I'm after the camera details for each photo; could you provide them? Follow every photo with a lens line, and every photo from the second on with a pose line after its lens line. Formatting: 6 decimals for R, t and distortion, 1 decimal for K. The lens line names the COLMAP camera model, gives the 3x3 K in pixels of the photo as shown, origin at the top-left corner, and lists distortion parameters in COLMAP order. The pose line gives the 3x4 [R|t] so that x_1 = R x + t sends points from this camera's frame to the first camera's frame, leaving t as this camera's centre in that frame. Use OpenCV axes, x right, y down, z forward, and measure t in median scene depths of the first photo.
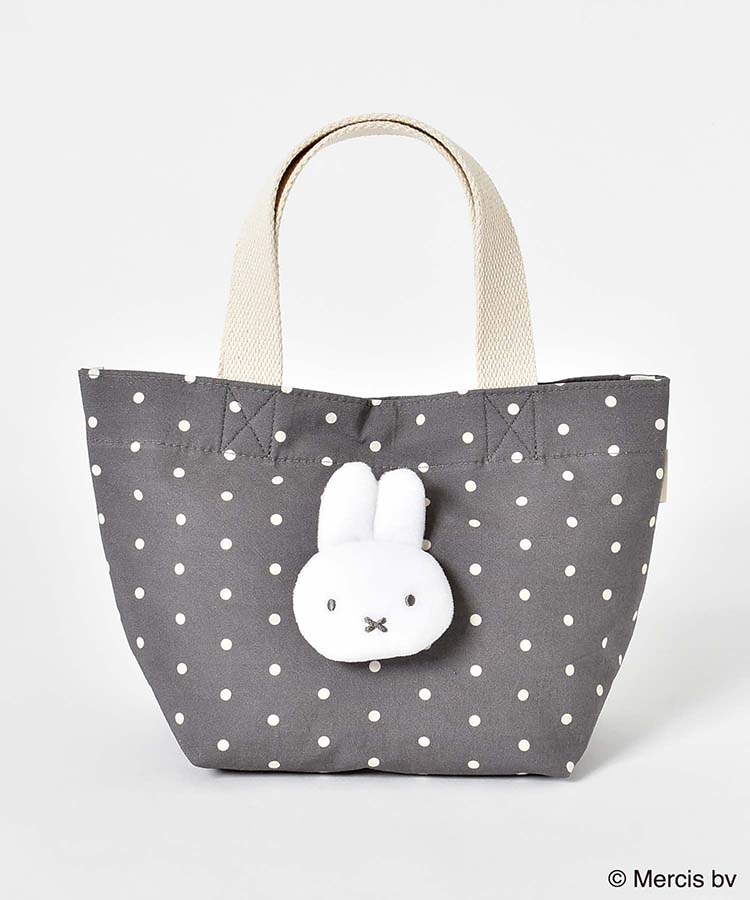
lens RADIAL K [[1698.2, 0, 395.3], [0, 1698.2, 450.0], [0, 0, 1]] dist [0.056698, 0.346590]
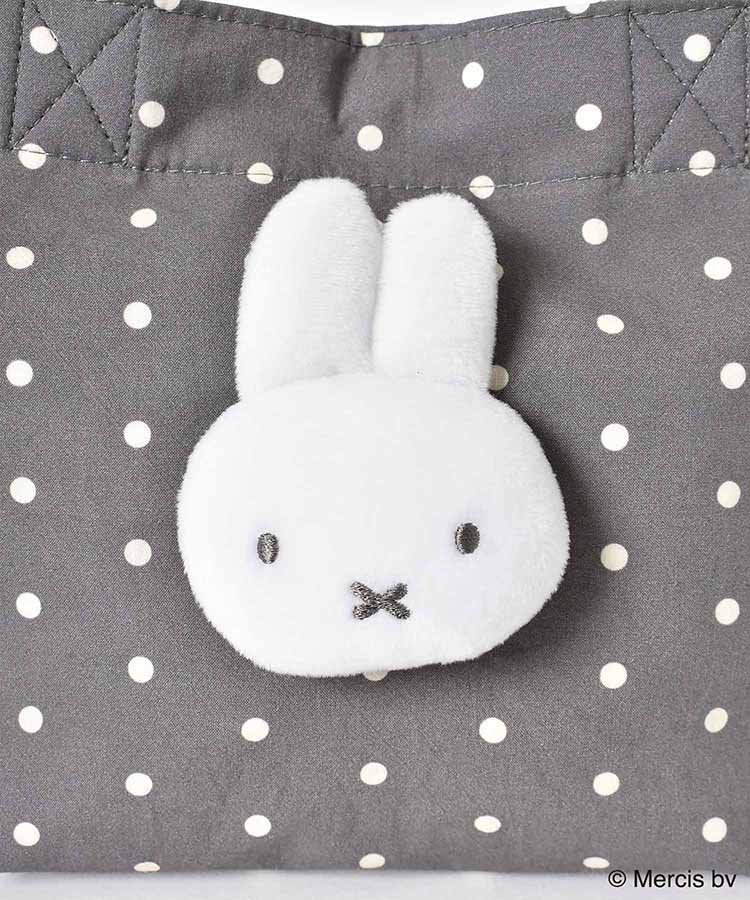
lens RADIAL K [[1698.2, 0, 395.3], [0, 1698.2, 450.0], [0, 0, 1]] dist [0.056698, 0.346590]
pose [[0.999911, -0.001656, 0.013269, -0.012106], [-0.000749, 0.983808, 0.179226, -0.001589], [-0.013351, -0.179219, 0.983719, 0.574445]]
